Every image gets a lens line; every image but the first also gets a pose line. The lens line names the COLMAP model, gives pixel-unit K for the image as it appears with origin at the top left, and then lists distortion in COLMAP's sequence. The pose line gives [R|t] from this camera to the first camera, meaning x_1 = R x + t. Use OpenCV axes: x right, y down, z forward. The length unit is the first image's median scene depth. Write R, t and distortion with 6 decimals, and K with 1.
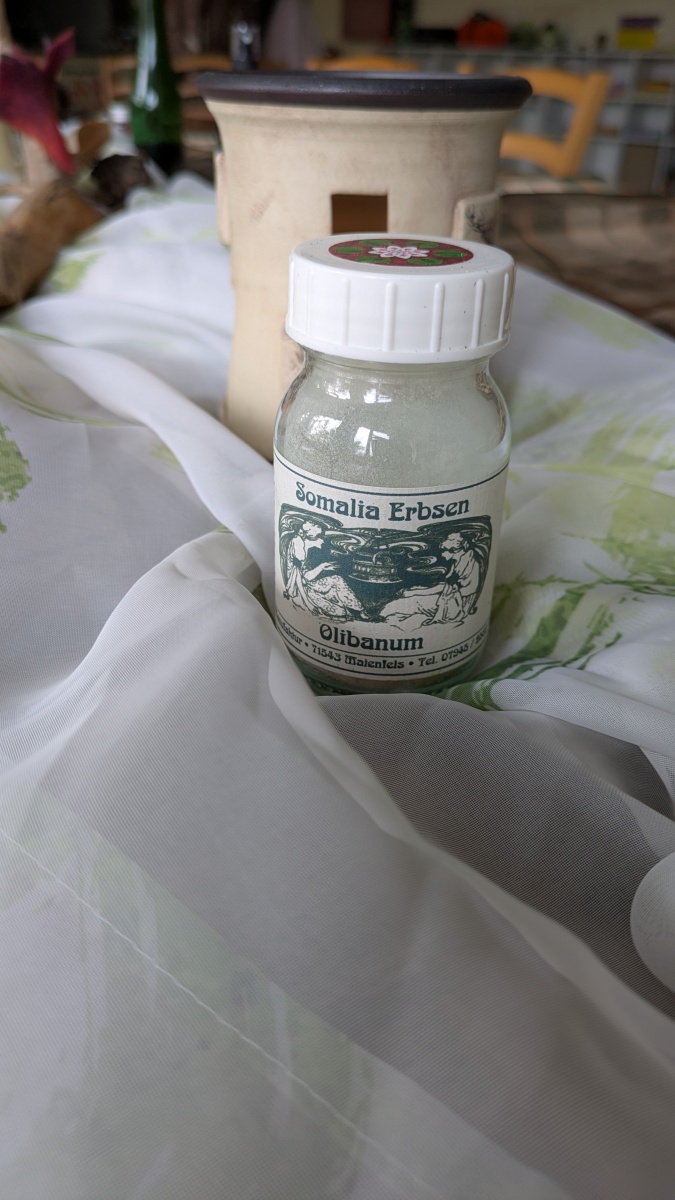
lens RADIAL K [[852.5, 0, 337.5], [0, 852.5, 600.0], [0, 0, 1]] dist [0.004632, -0.001890]
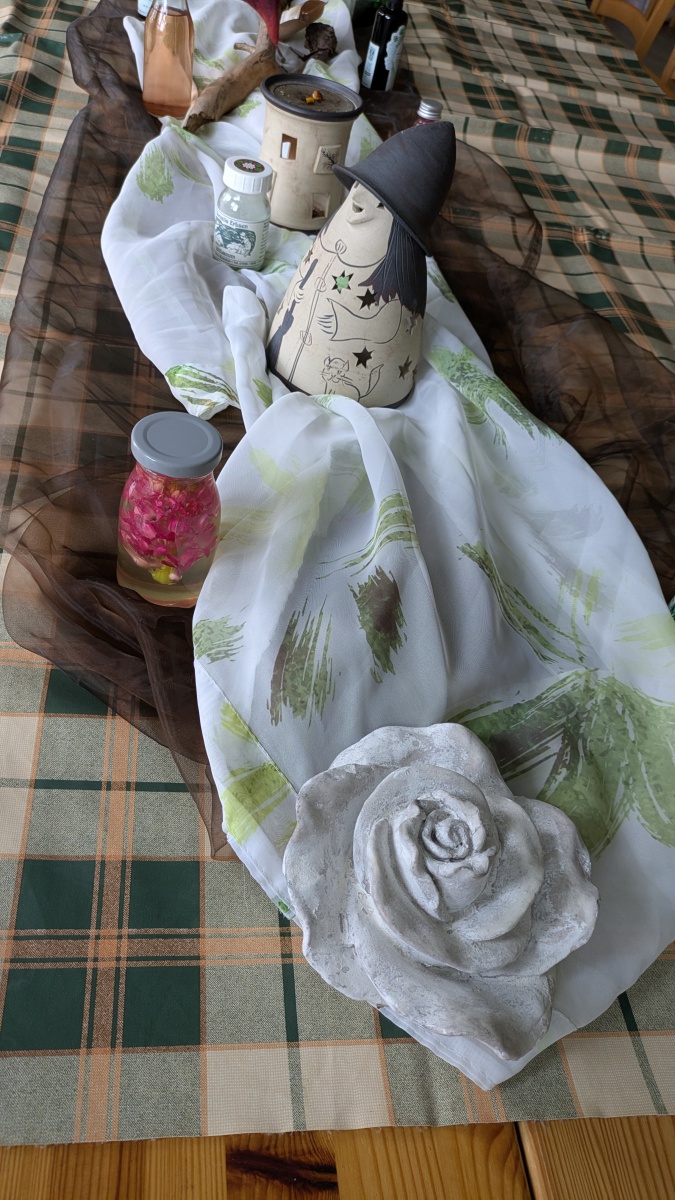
lens RADIAL K [[852.5, 0, 337.5], [0, 852.5, 600.0], [0, 0, 1]] dist [0.004632, -0.001890]
pose [[0.908749, 0.385121, -0.160804, 2.028237], [-0.336818, 0.904295, 0.262307, 0.325384], [0.246434, -0.184209, 0.951492, -3.501155]]
